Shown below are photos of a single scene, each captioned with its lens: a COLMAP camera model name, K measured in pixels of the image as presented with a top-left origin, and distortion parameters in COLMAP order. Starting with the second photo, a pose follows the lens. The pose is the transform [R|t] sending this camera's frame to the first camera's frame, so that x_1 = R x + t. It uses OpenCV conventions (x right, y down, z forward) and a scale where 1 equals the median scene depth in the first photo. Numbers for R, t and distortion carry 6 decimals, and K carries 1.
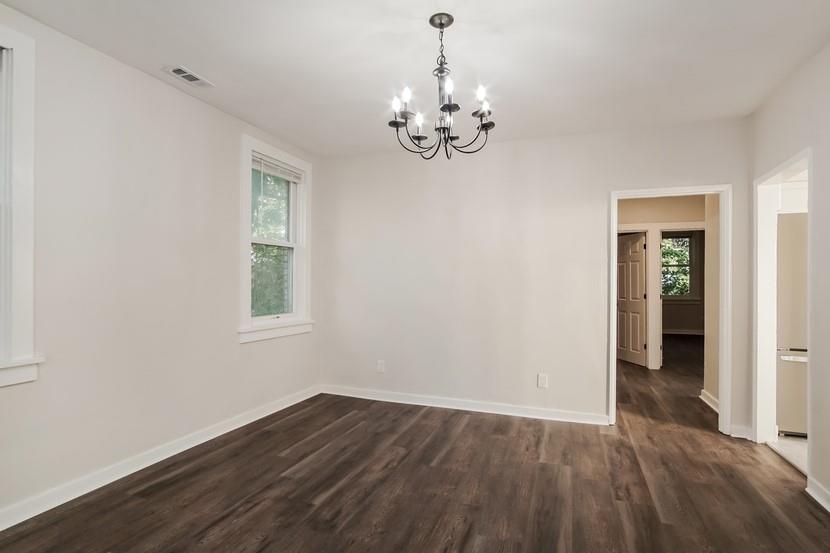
lens RADIAL K [[444.3, 0, 413.4], [0, 444.3, 280.8], [0, 0, 1]] dist [-0.019598, 0.009021]
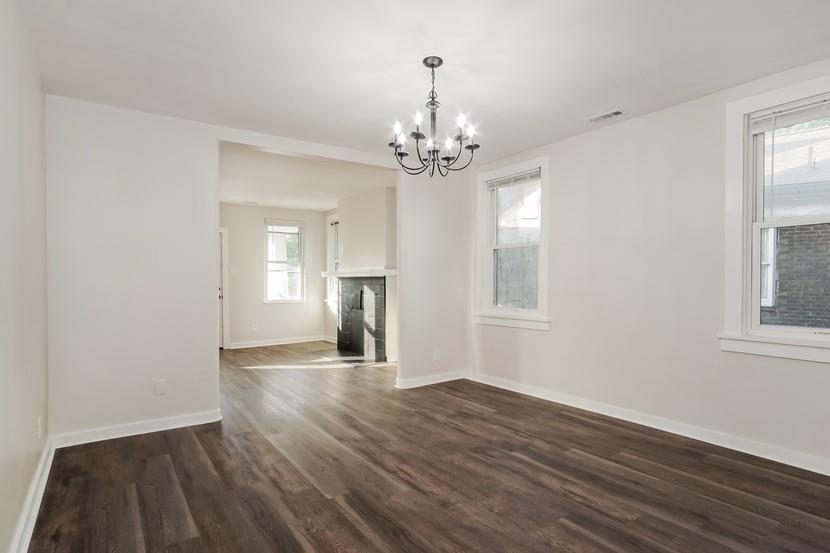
lens RADIAL K [[444.3, 0, 413.2], [0, 444.3, 282.1], [0, 0, 1]] dist [-0.019598, 0.009021]
pose [[-0.578655, -0.000269, -0.815573, 0.808507], [0.001477, 0.999998, -0.001377, 0.011190], [0.815571, -0.002002, -0.578653, 1.234667]]
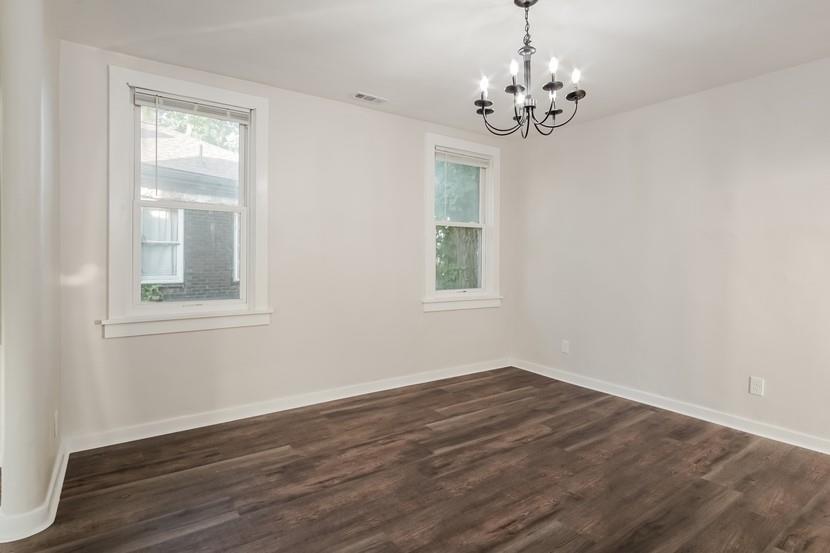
lens RADIAL K [[444.3, 0, 417.2], [0, 444.3, 262.6], [0, 0, 1]] dist [-0.019598, 0.009021]
pose [[0.825826, 0.005915, -0.563894, 0.316443], [-0.000905, 0.999958, 0.009164, -0.000533], [0.563924, -0.007058, 0.825796, 0.021987]]
